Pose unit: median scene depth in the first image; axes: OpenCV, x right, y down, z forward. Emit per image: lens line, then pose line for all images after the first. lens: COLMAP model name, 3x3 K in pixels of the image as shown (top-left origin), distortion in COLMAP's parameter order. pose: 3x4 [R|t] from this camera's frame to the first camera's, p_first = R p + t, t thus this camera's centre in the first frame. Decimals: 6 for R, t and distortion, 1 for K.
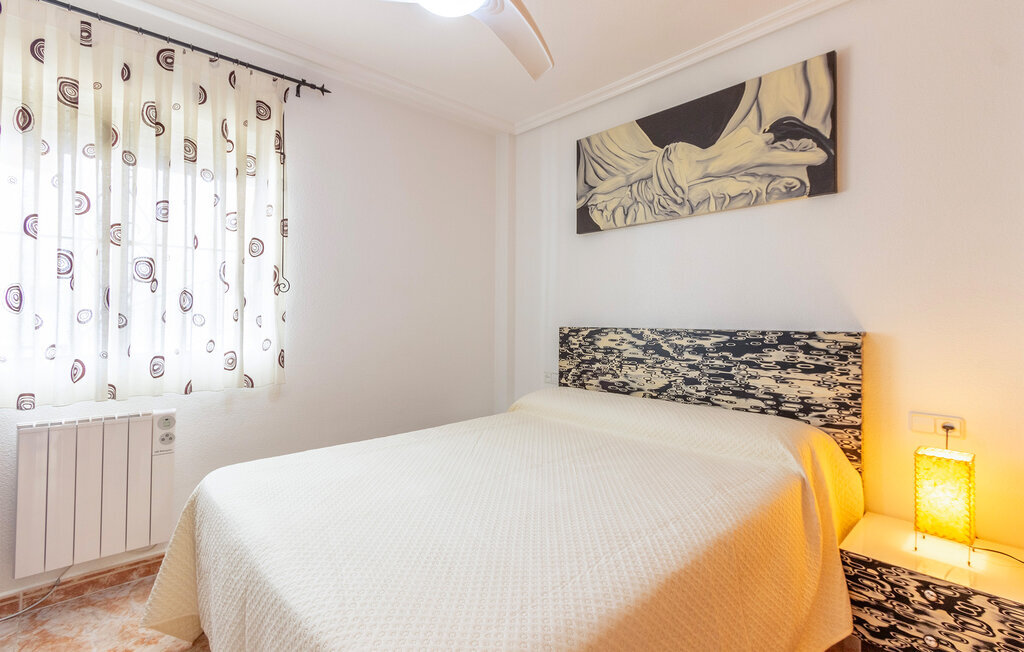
lens RADIAL K [[467.1, 0, 512.2], [0, 467.1, 320.3], [0, 0, 1]] dist [0.000199, -0.000022]
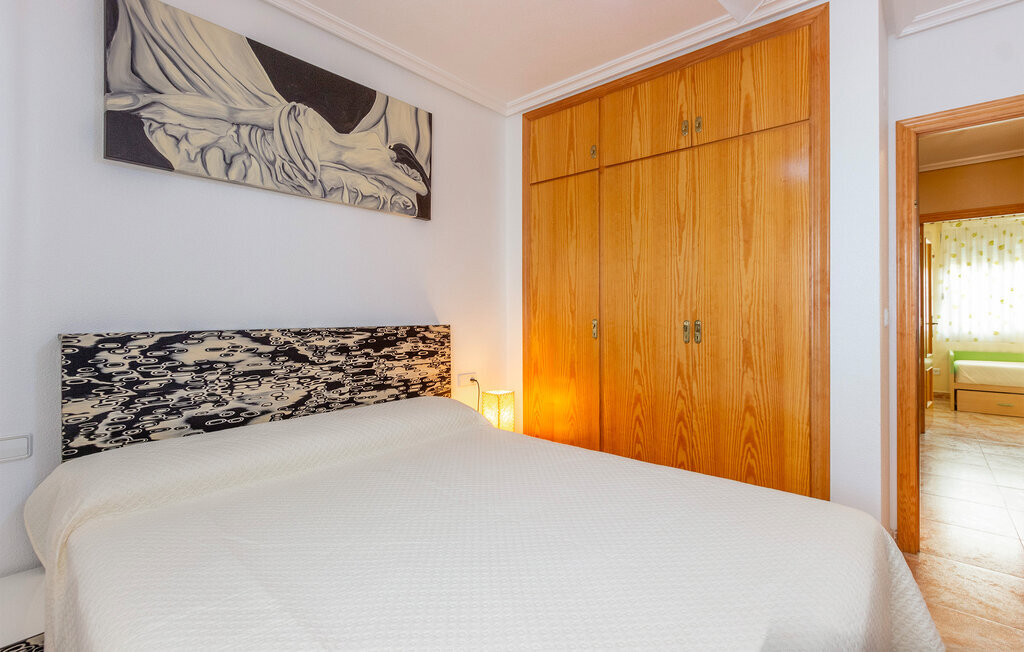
lens RADIAL K [[467.1, 0, 515.5], [0, 467.1, 316.8], [0, 0, 1]] dist [0.000199, -0.000022]
pose [[-0.106650, -0.010847, 0.994237, -0.531266], [0.001335, 0.999938, 0.011052, -0.010832], [-0.994296, 0.002506, -0.106629, 0.722949]]
